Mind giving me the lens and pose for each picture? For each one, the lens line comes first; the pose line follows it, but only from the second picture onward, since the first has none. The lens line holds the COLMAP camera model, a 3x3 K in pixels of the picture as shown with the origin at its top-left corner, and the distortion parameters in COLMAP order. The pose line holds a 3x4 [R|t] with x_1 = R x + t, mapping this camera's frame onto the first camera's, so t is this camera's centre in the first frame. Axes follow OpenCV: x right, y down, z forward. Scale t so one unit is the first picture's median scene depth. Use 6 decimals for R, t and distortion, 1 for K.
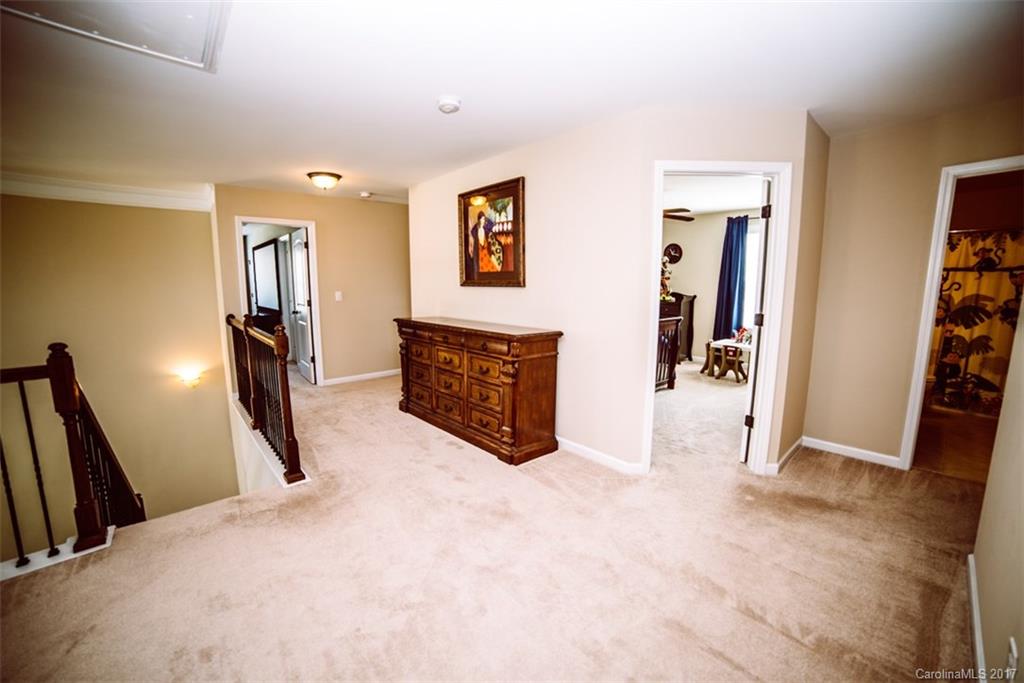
lens RADIAL K [[407.3, 0, 511.4], [0, 407.3, 344.7], [0, 0, 1]] dist [-0.099835, 0.031464]
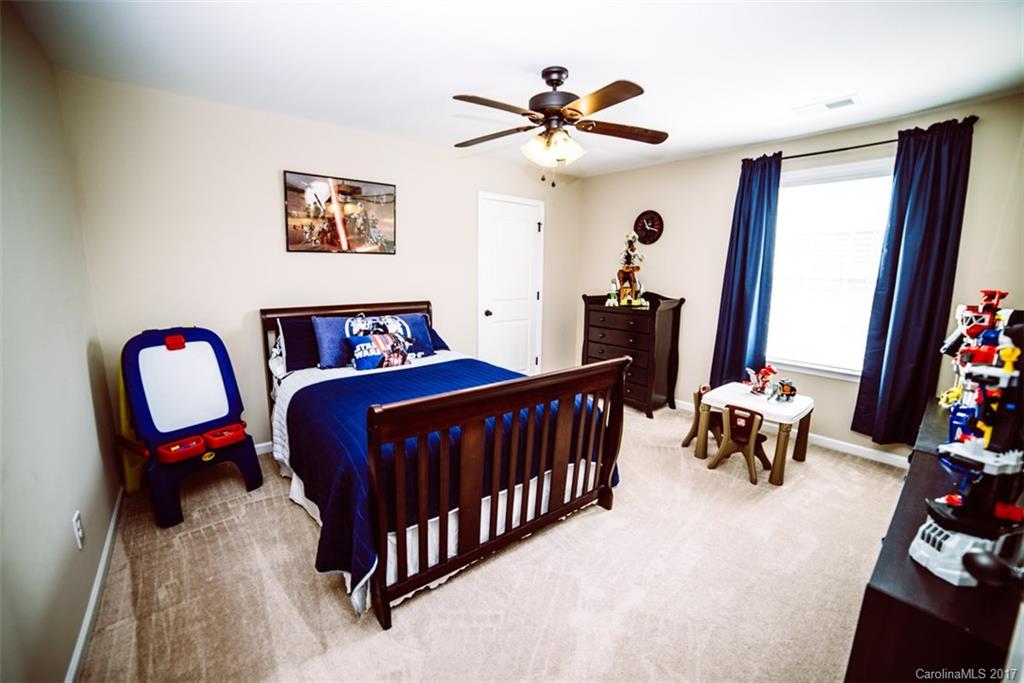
lens RADIAL K [[407.3, 0, 511.4], [0, 407.3, 344.7], [0, 0, 1]] dist [-0.099835, 0.031464]
pose [[0.999690, 0.007767, -0.023638, 0.246282], [-0.006808, 0.999162, 0.040360, -0.085145], [0.023932, -0.040187, 0.998906, 0.447915]]
